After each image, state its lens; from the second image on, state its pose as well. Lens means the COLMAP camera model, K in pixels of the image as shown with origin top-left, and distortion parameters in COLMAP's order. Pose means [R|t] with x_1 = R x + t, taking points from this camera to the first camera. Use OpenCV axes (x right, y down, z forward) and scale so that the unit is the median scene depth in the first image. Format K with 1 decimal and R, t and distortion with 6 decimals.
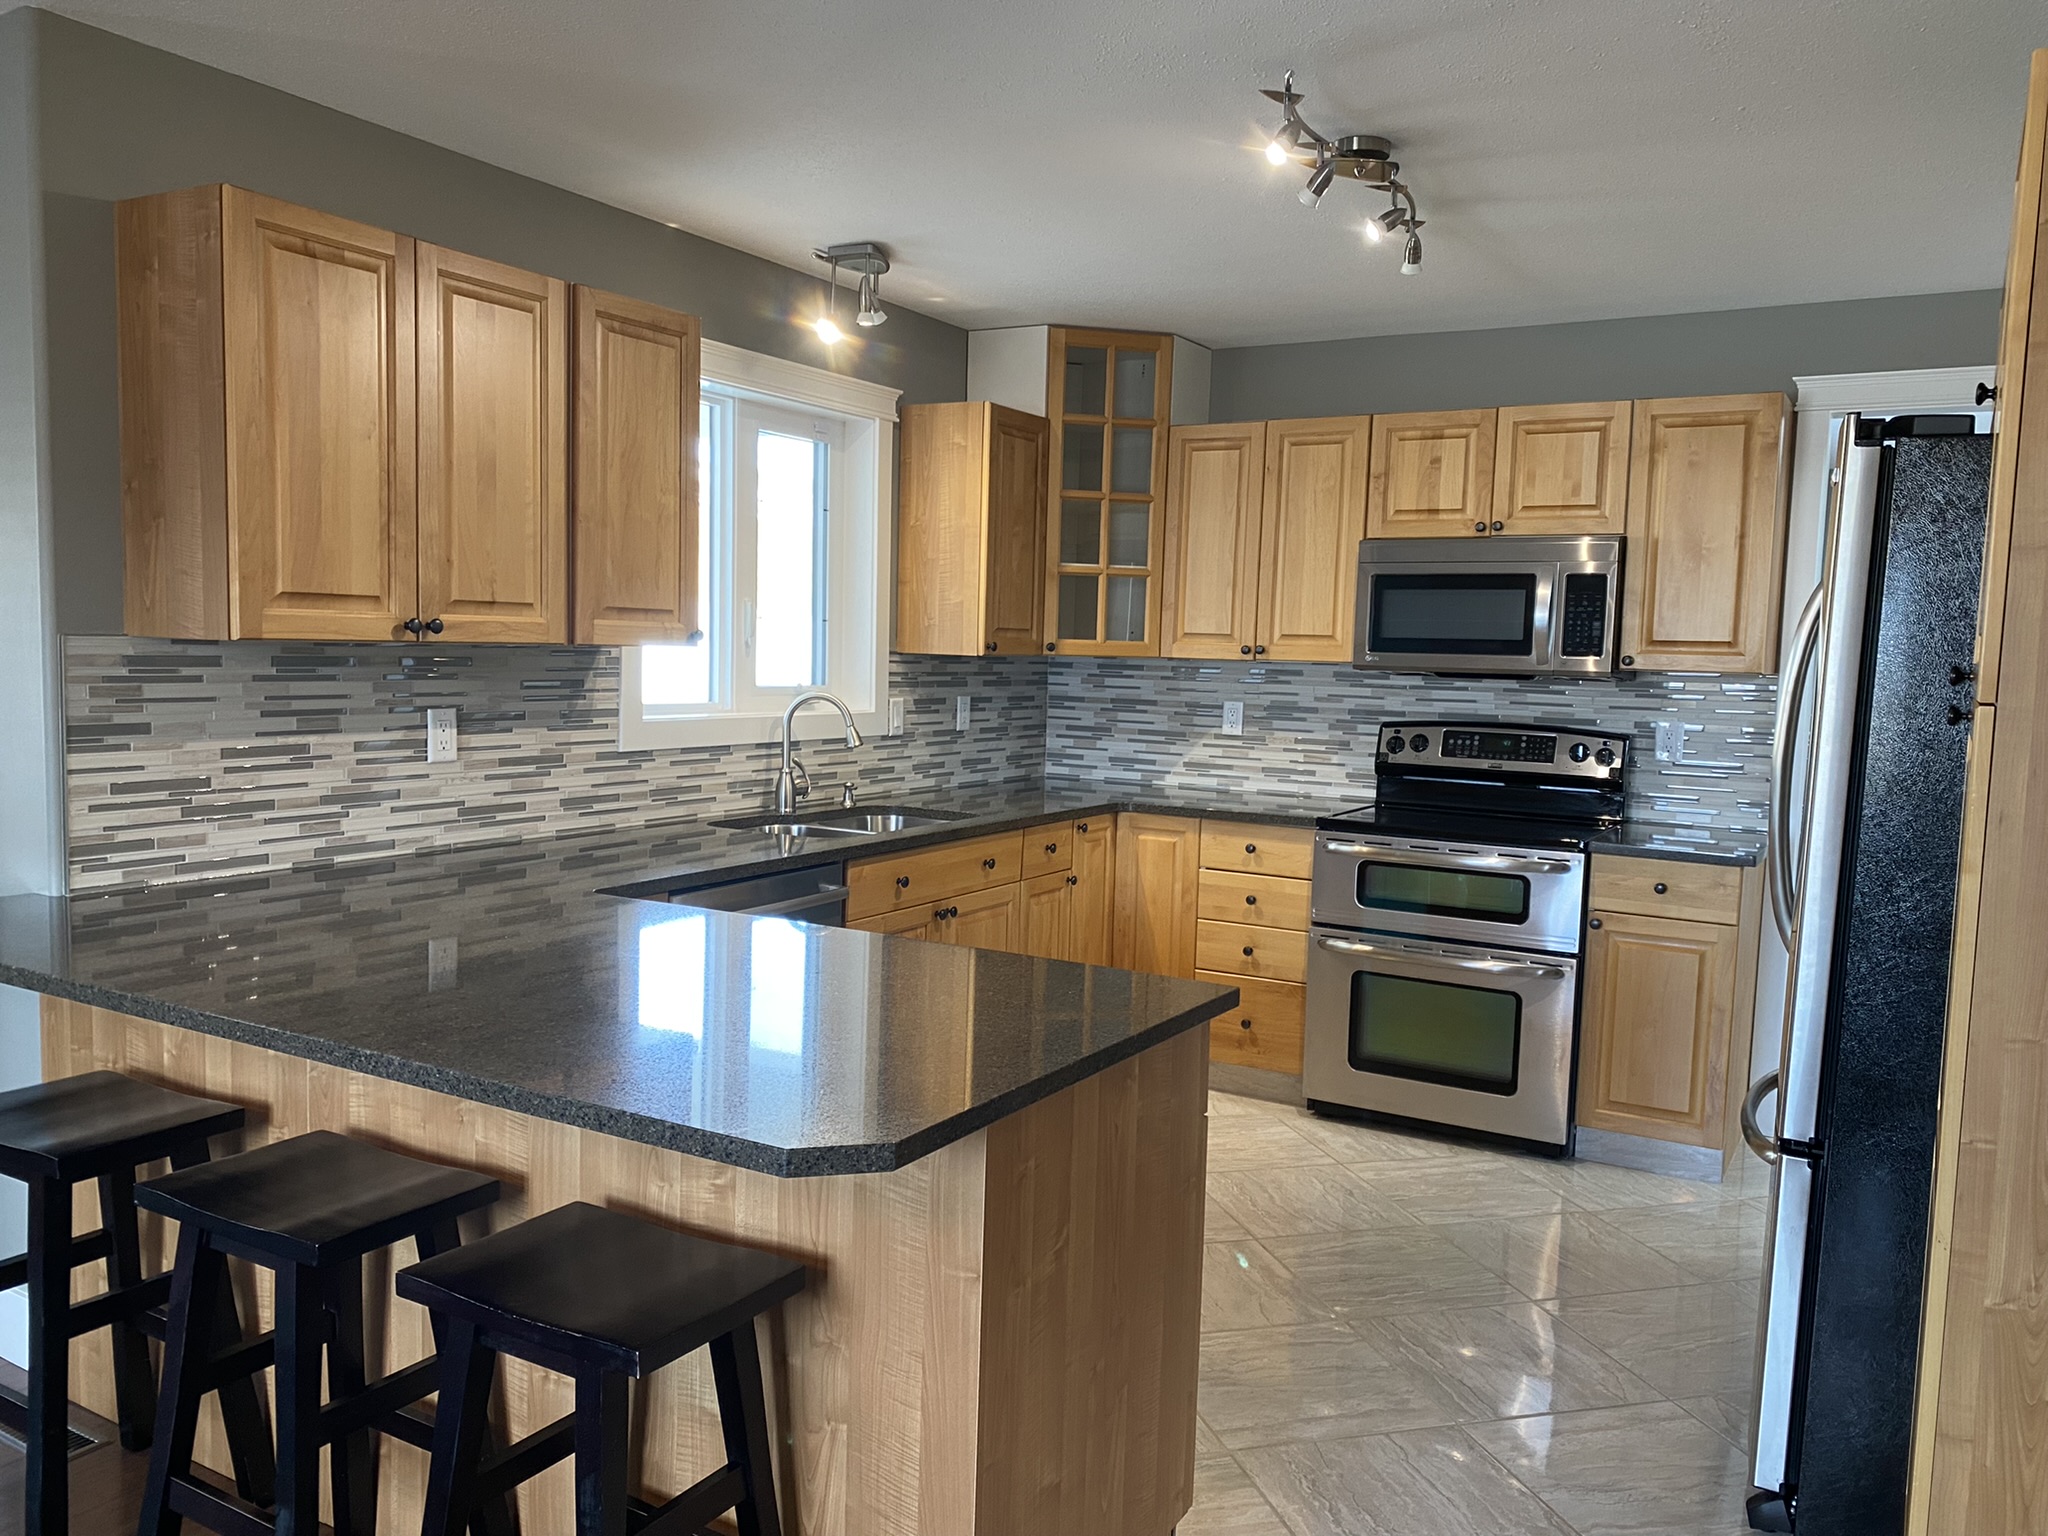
lens RADIAL K [[1554.5, 0, 1017.9], [0, 1554.5, 775.9], [0, 0, 1]] dist [0.036532, -0.005920]
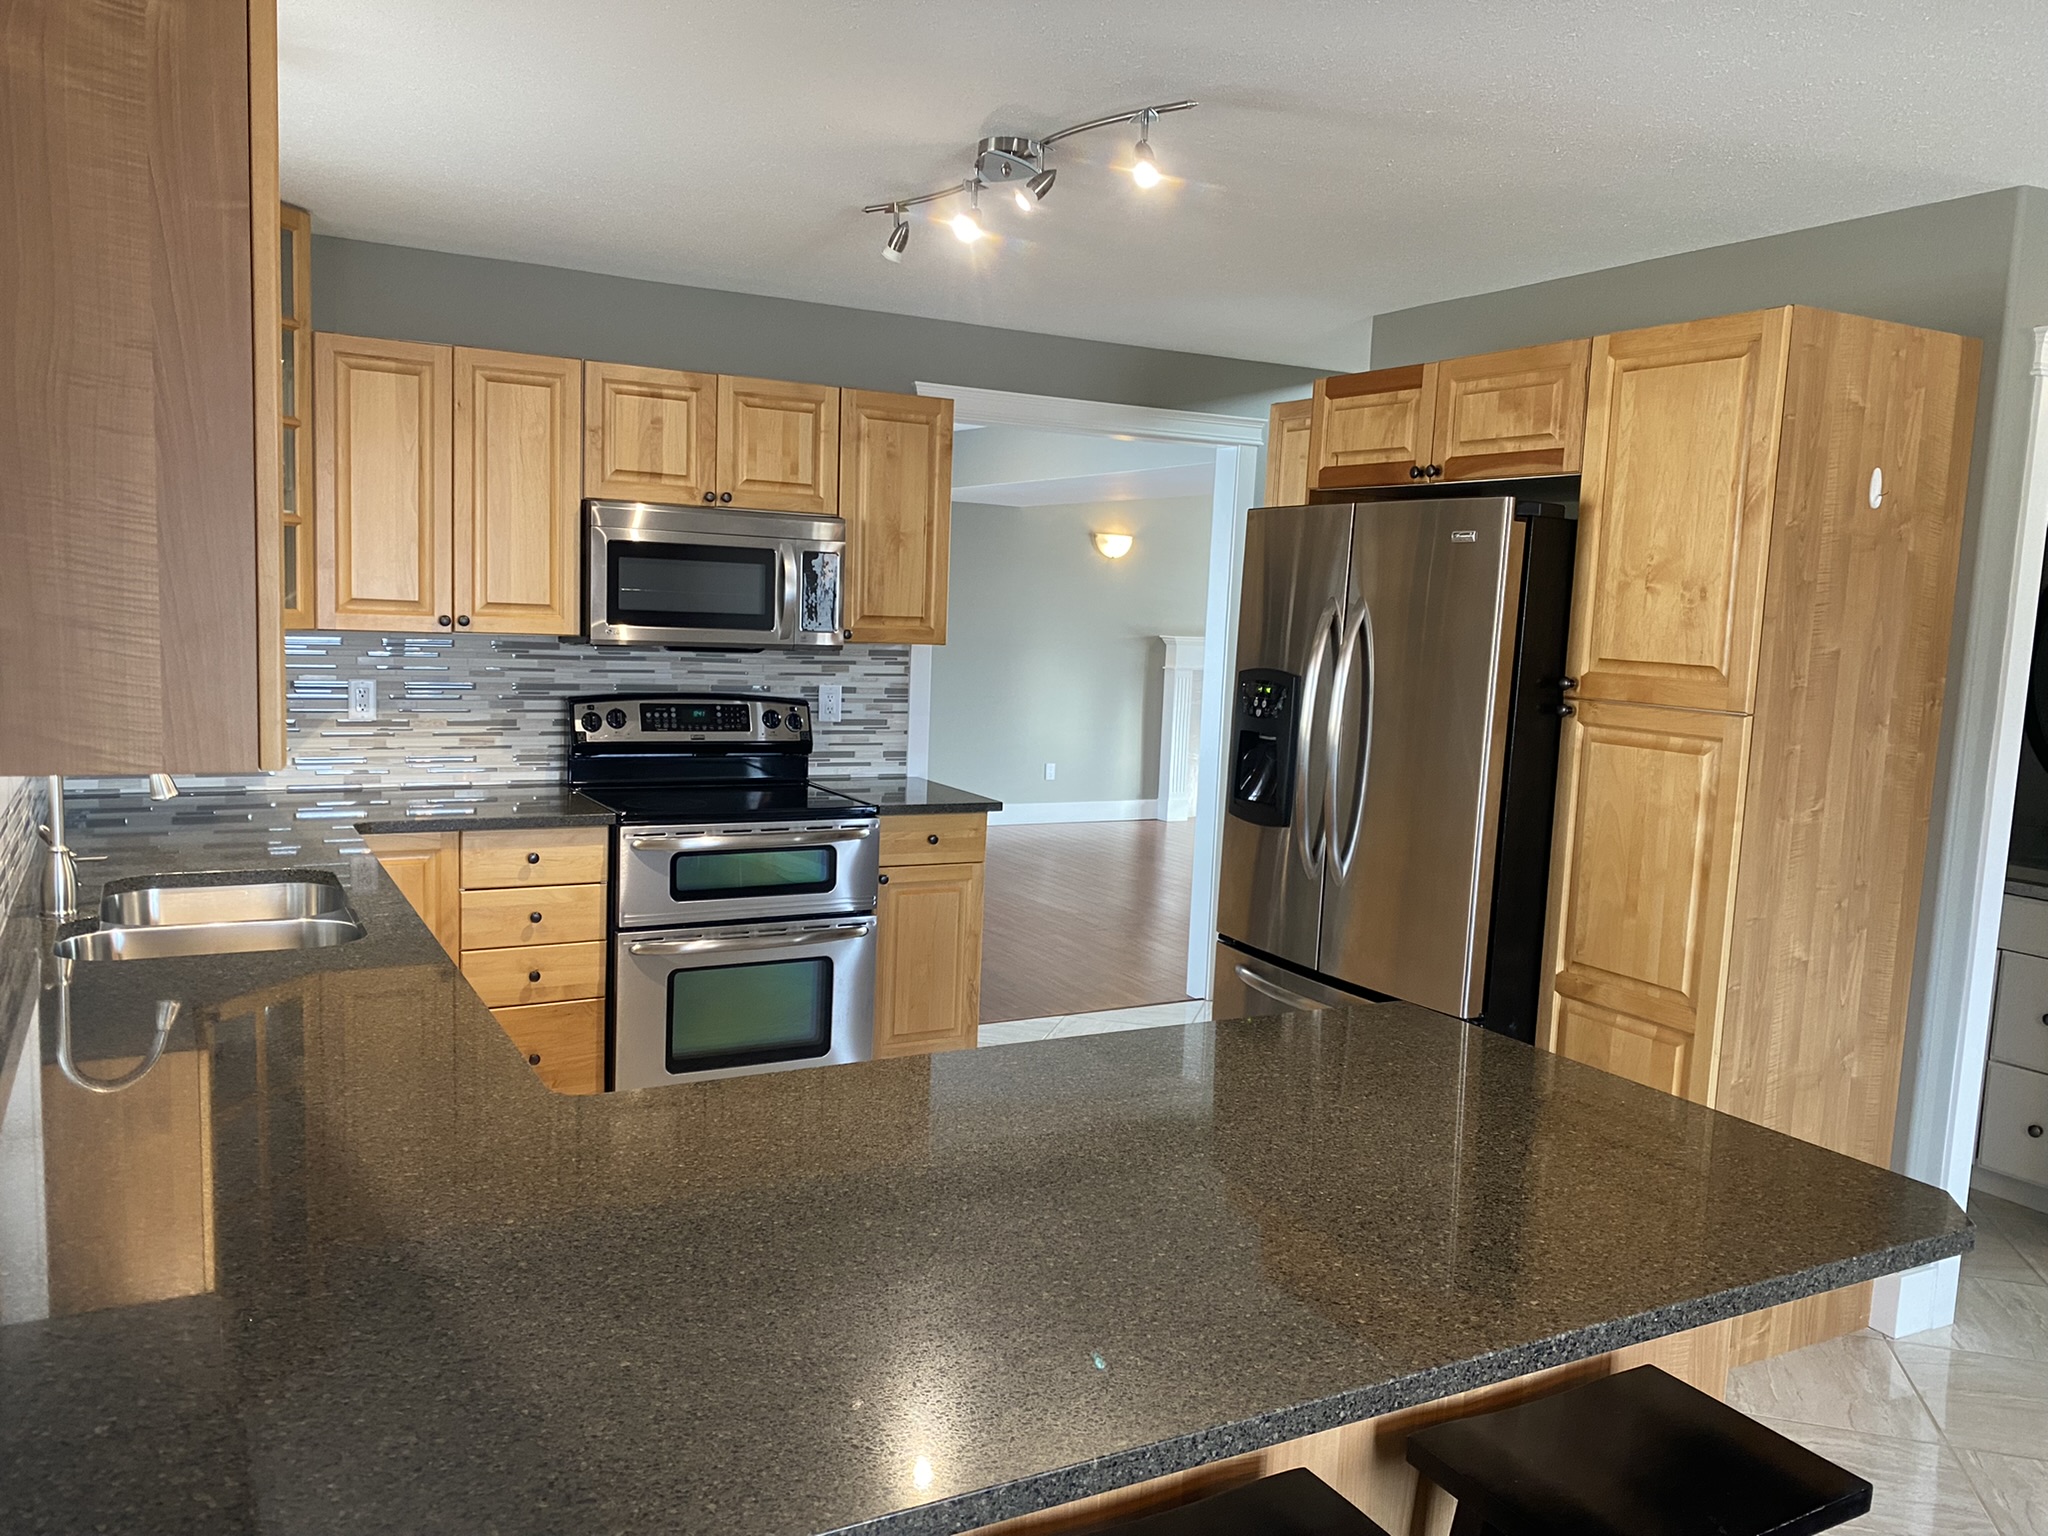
lens RADIAL K [[1554.5, 0, 1016.9], [0, 1554.5, 765.6], [0, 0, 1]] dist [0.036532, -0.005920]
pose [[0.504730, -0.099959, 0.857471, -0.431946], [0.047142, 0.994983, 0.088241, -0.065072], [-0.861989, -0.004115, 0.506910, 0.320555]]
